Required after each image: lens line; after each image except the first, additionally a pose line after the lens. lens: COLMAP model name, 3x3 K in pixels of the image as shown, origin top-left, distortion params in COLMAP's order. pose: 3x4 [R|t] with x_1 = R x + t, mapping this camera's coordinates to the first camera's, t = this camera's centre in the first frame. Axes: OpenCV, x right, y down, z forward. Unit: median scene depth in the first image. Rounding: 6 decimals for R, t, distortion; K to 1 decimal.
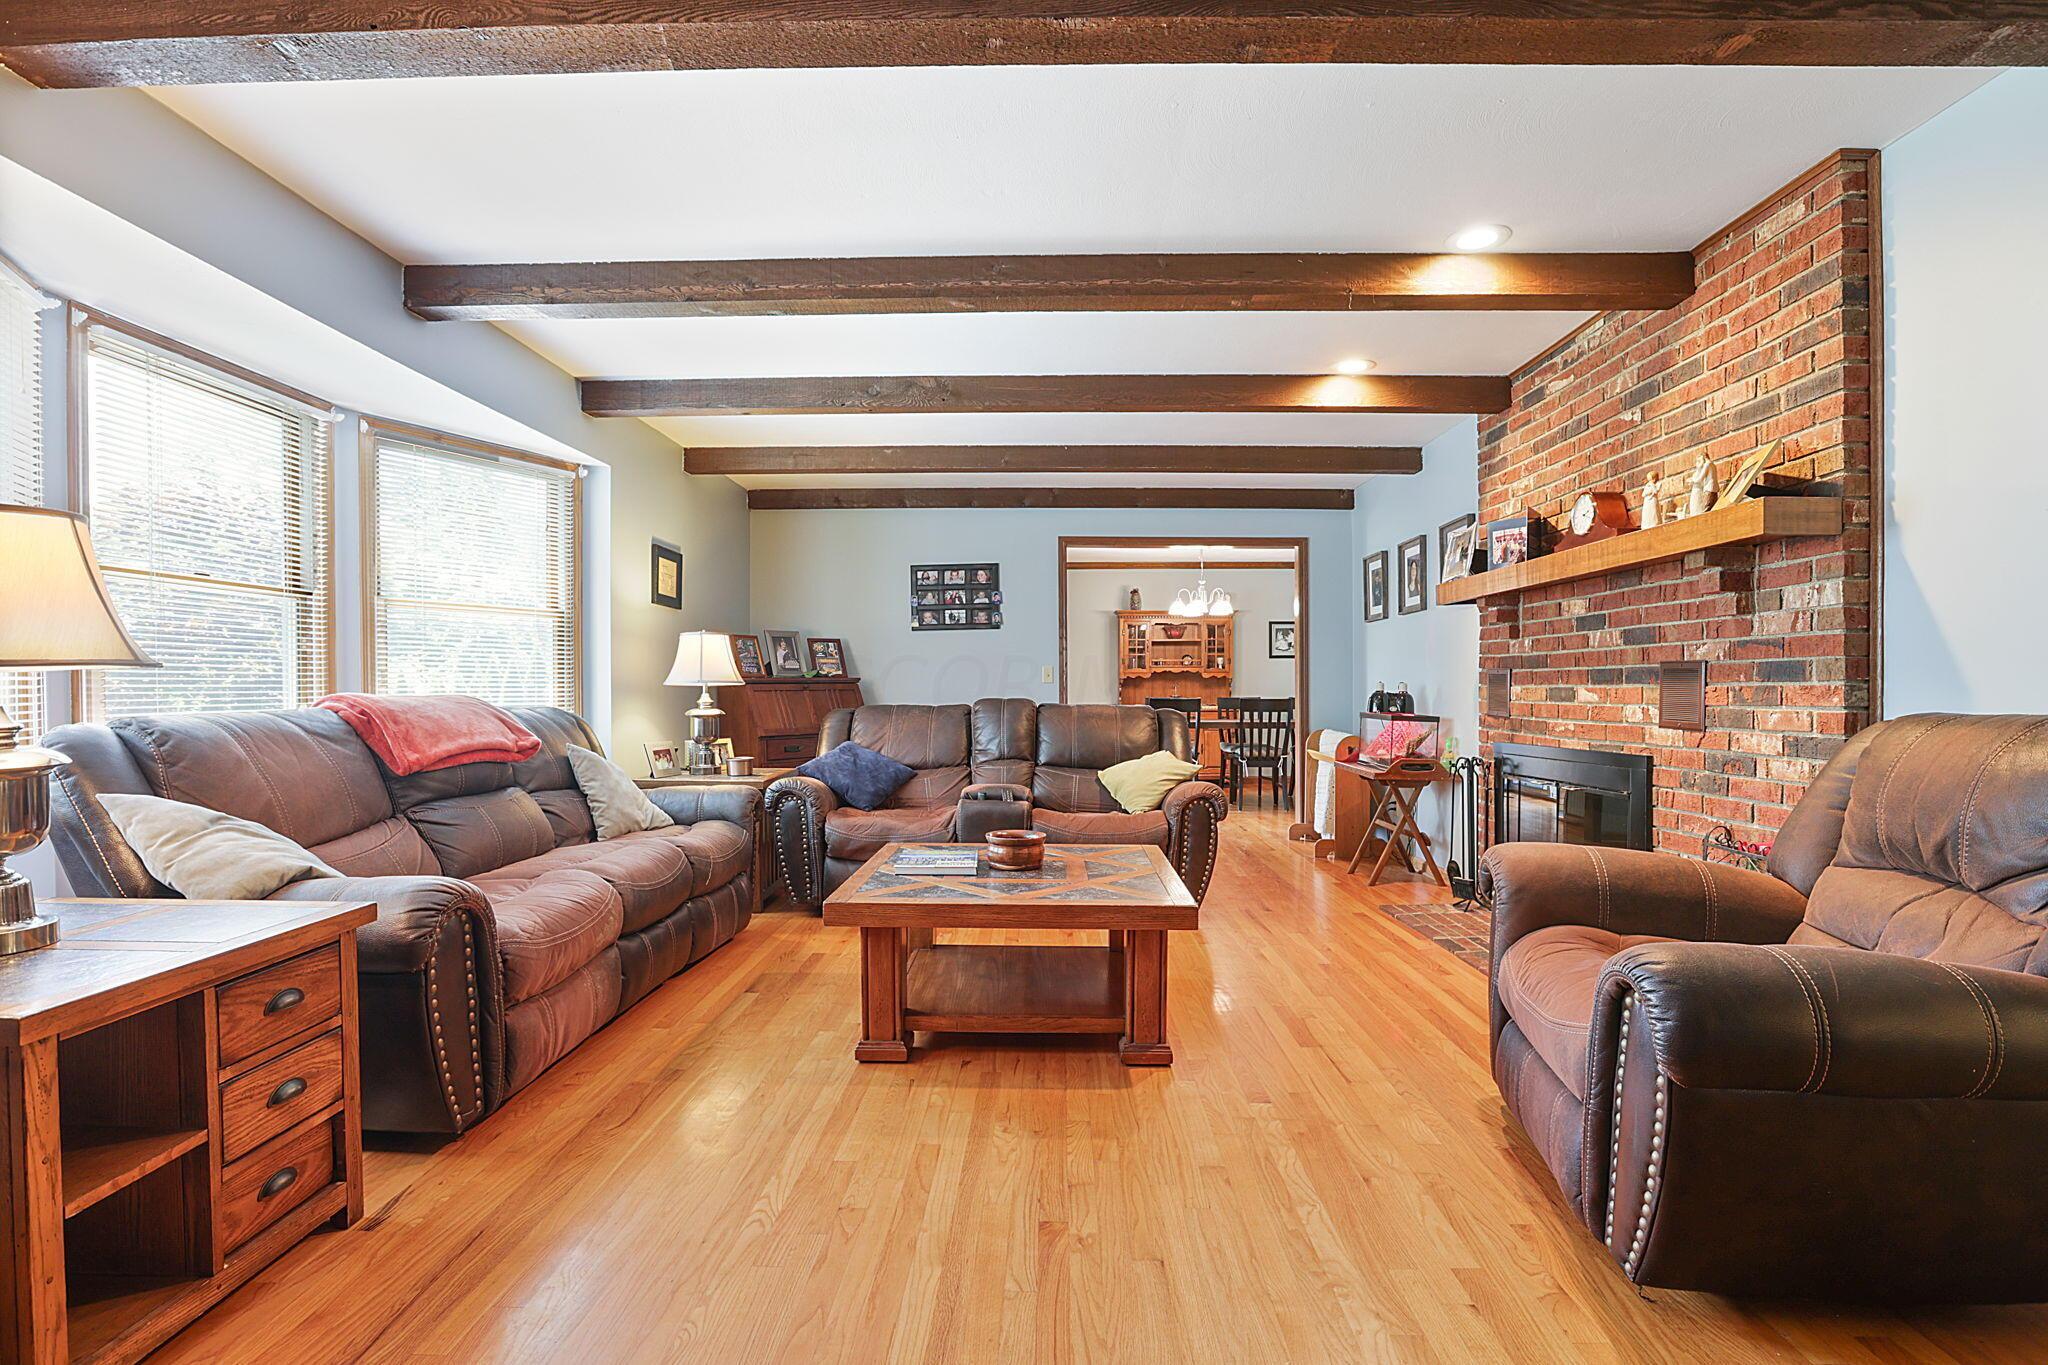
lens RADIAL K [[953.9, 0, 1023.3], [0, 953.9, 701.2], [0, 0, 1]] dist [-0.060833, 0.023817]
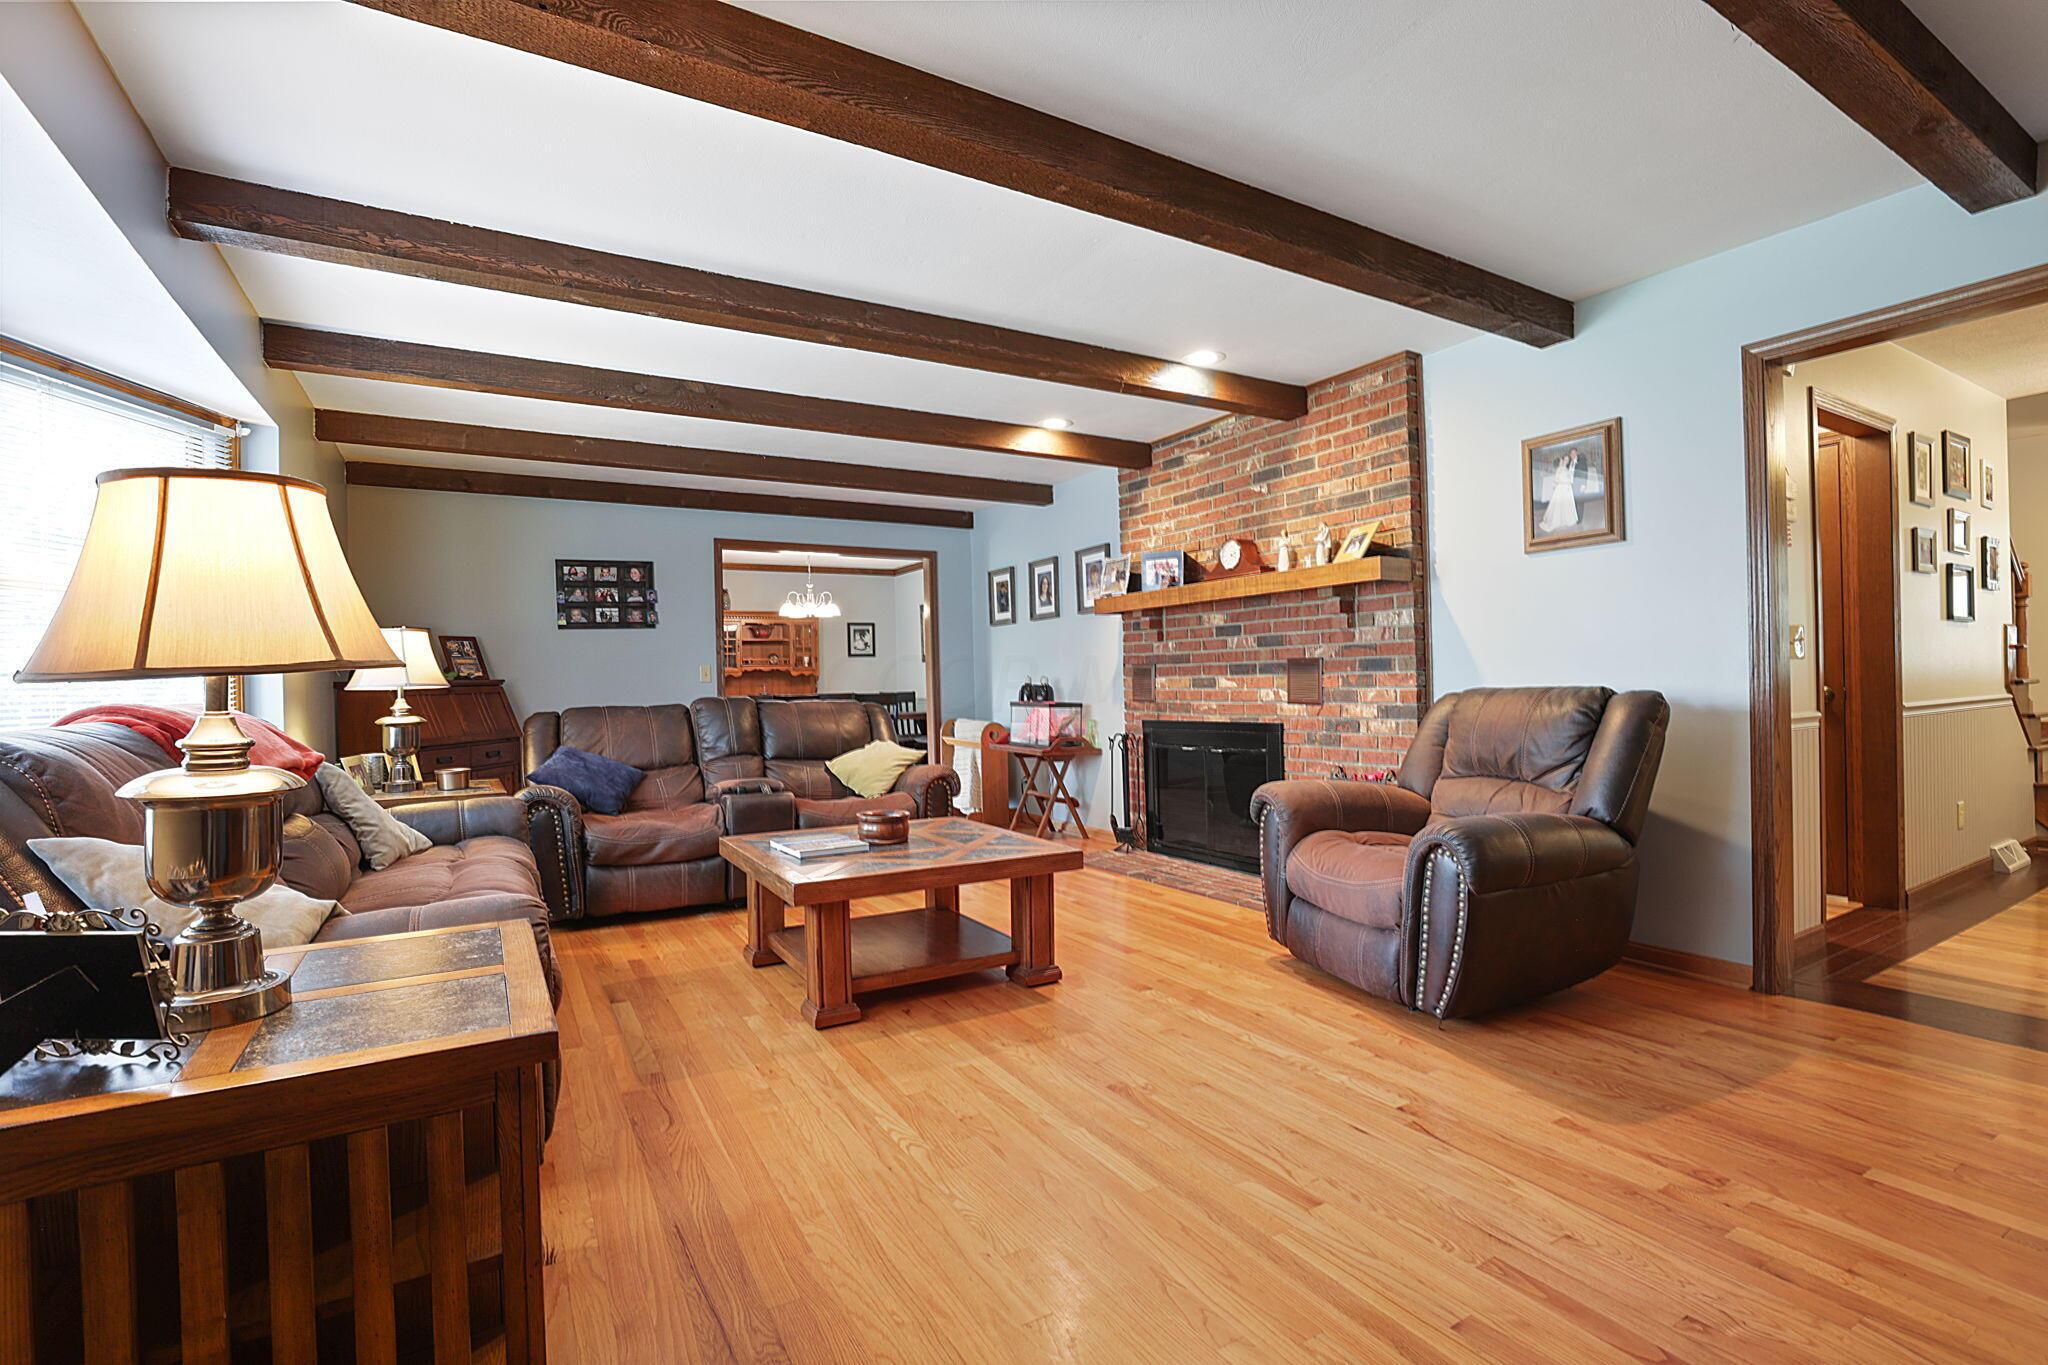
lens RADIAL K [[939.9, 0, 1024.0], [0, 939.9, 682.5], [0, 0, 1]] dist [-0.092252, 0.066357]
pose [[0.850667, -0.015806, 0.525467, -0.369698], [0.024898, 0.999638, -0.010237, -0.000254], [-0.525115, 0.021791, 0.850752, -0.026813]]
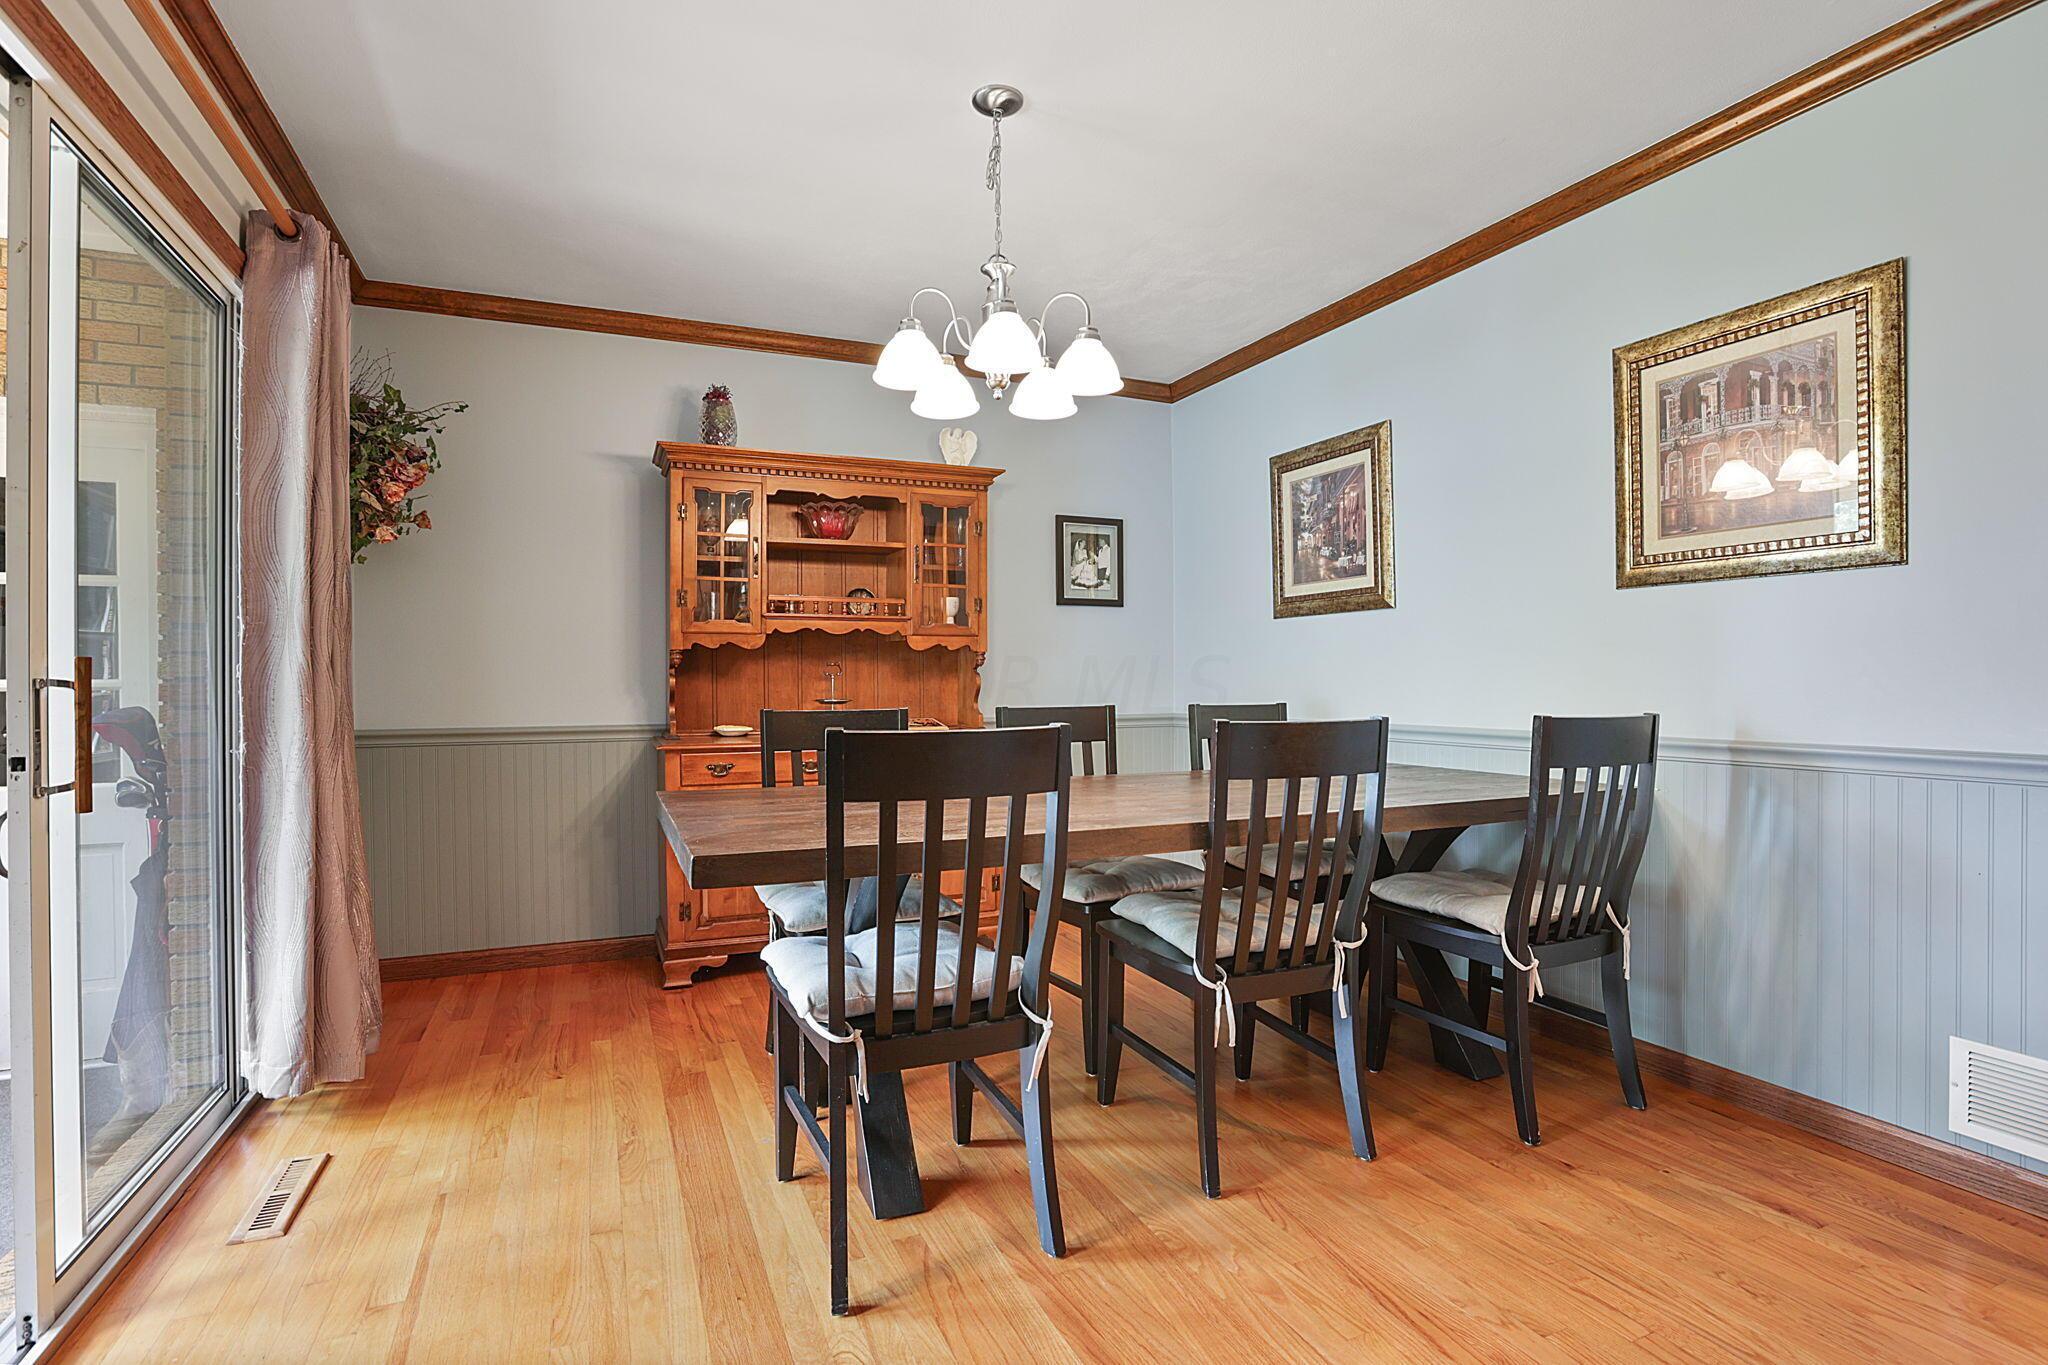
lens RADIAL K [[953.9, 0, 1023.3], [0, 953.9, 701.2], [0, 0, 1]] dist [-0.060833, 0.023817]
pose [[0.902611, -0.009761, 0.430347, 0.193834], [0.009396, 0.999951, 0.002975, -0.014830], [-0.430356, 0.001358, 0.902658, 1.789961]]
